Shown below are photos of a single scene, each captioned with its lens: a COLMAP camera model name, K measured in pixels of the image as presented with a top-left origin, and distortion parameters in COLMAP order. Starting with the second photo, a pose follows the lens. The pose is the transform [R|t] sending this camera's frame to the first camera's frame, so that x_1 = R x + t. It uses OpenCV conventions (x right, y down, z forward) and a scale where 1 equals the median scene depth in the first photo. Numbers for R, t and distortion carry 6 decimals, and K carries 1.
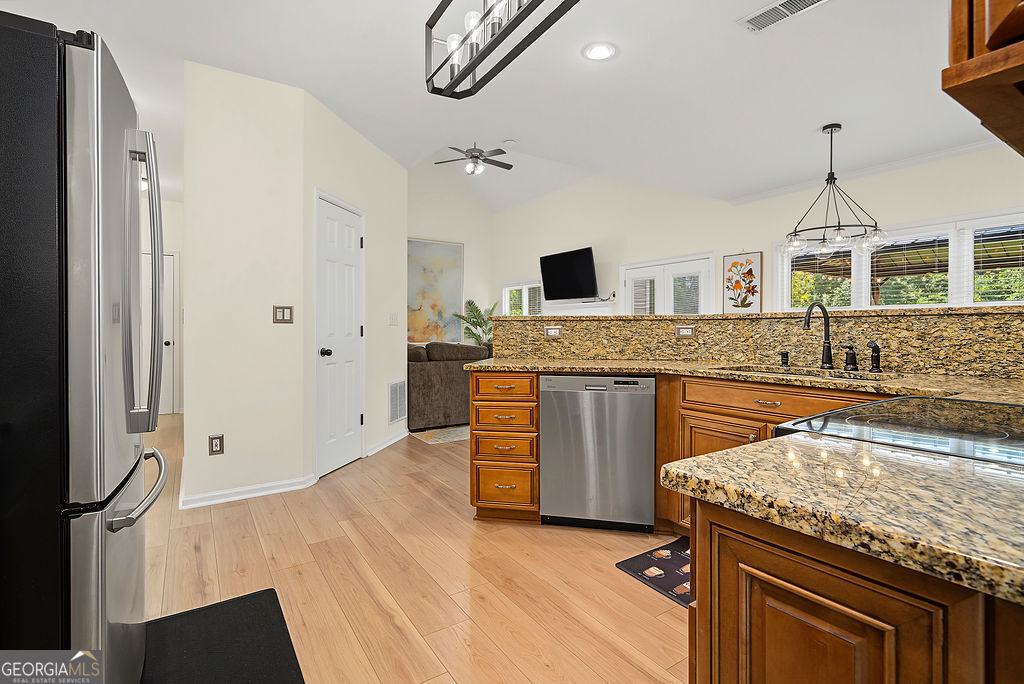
lens RADIAL K [[489.1, 0, 516.0], [0, 489.1, 331.9], [0, 0, 1]] dist [0.001435, 0.000086]
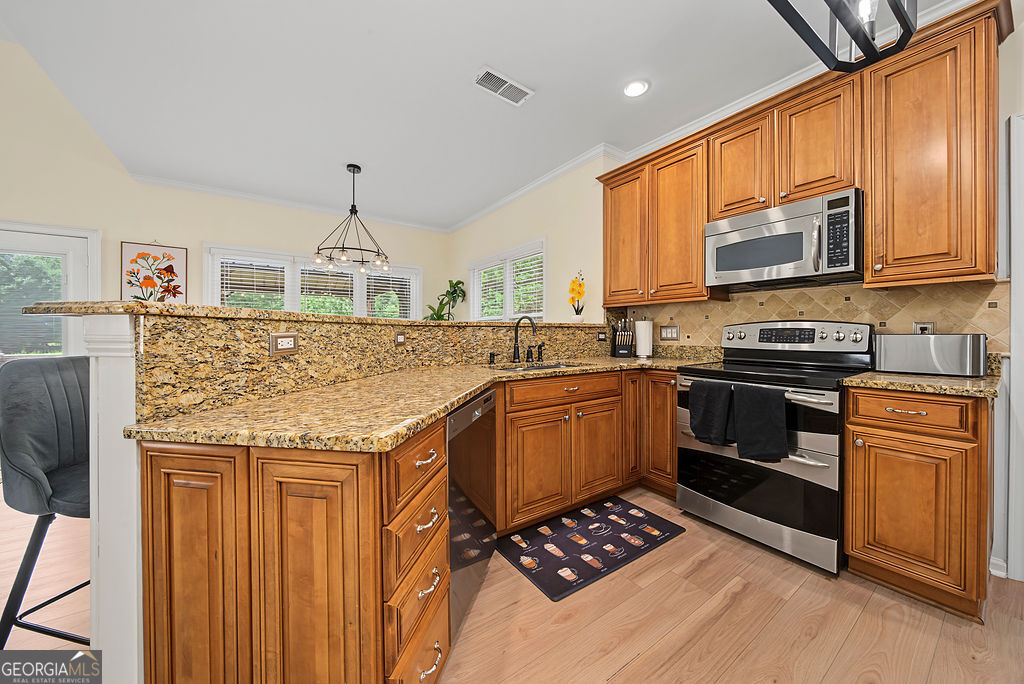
lens RADIAL K [[362.1, 0, 514.7], [0, 362.1, 334.6], [0, 0, 1]] dist [-0.006672, 0.000428]
pose [[-0.028057, -0.003317, 0.999601, -0.267219], [0.008610, 0.999957, 0.003560, -0.006511], [-0.999569, 0.008706, -0.028028, 0.647502]]
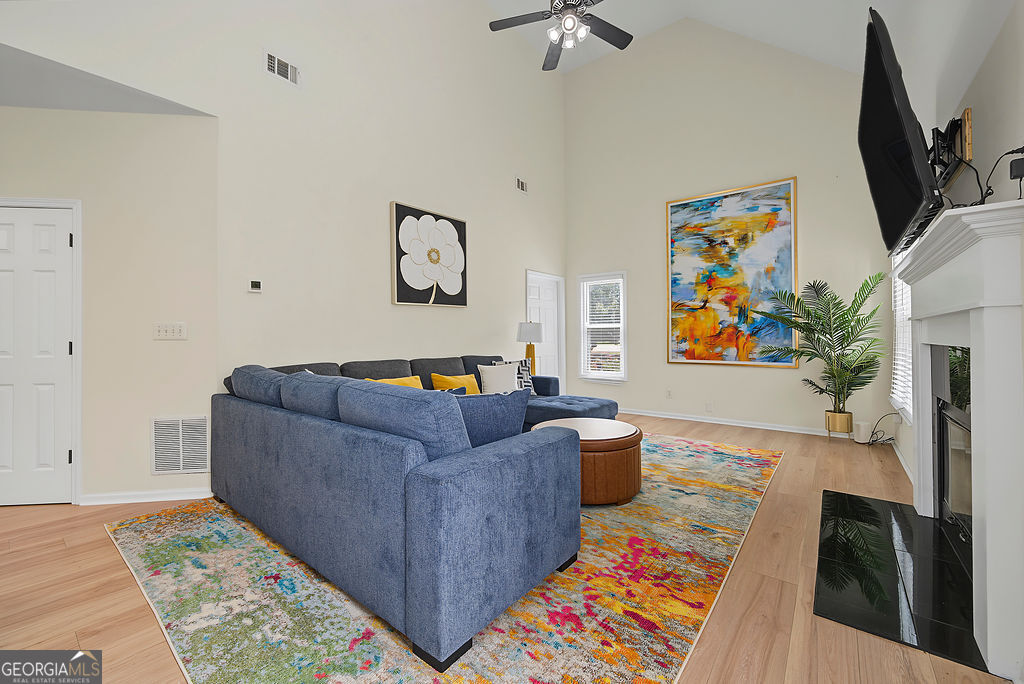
lens RADIAL K [[407.8, 0, 511.9], [0, 407.8, 330.1], [0, 0, 1]] dist [-0.000642, -0.000138]
pose [[0.310363, -0.009689, -0.950569, 0.596920], [-0.000292, 0.999947, -0.010288, -0.027609], [0.950618, 0.003470, 0.310344, 1.588237]]
